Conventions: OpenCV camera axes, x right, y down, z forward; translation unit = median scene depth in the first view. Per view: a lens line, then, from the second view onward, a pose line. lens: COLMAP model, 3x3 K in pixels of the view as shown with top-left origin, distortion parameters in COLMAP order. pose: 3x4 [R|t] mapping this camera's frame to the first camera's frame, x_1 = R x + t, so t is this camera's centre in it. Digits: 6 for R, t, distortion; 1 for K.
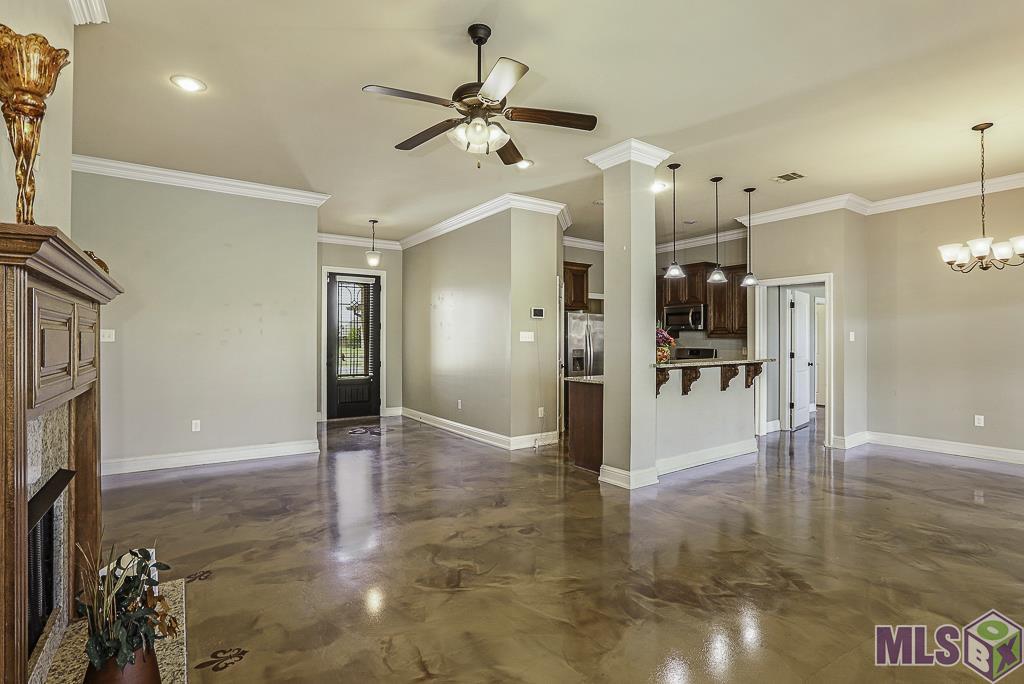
lens RADIAL K [[493.9, 0, 512.4], [0, 493.9, 338.8], [0, 0, 1]] dist [-0.055911, 0.026347]
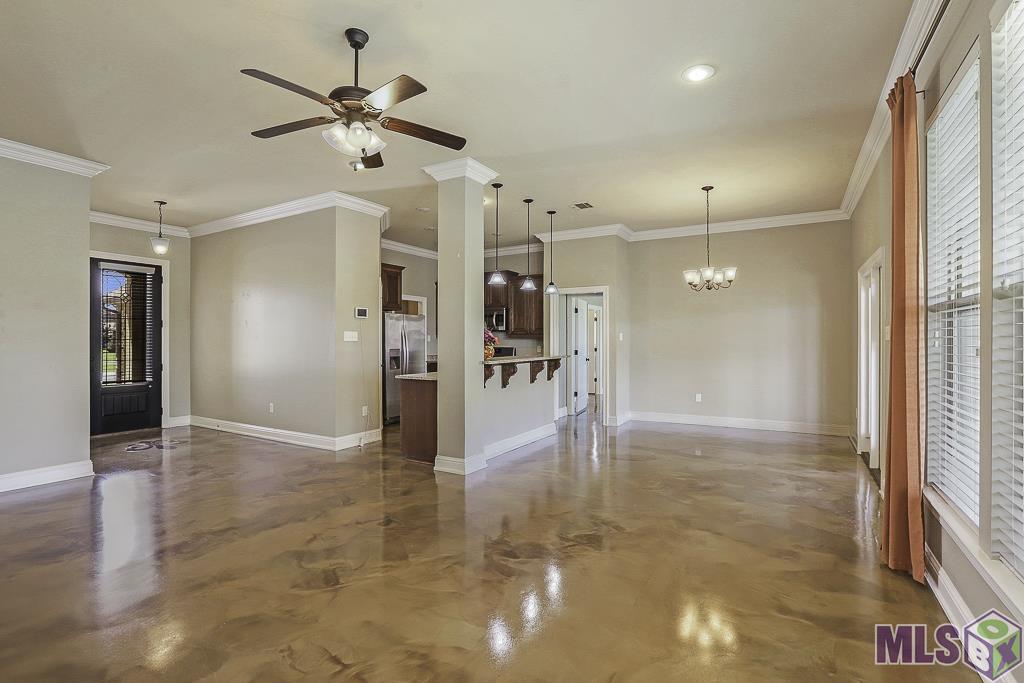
lens RADIAL K [[481.0, 0, 512.0], [0, 481.0, 341.5], [0, 0, 1]] dist [-0.057928, 0.024790]
pose [[0.905411, -0.002172, 0.424530, -0.100132], [-0.000376, 0.999982, 0.005919, 0.000390], [-0.424535, -0.005519, 0.905395, -0.017182]]
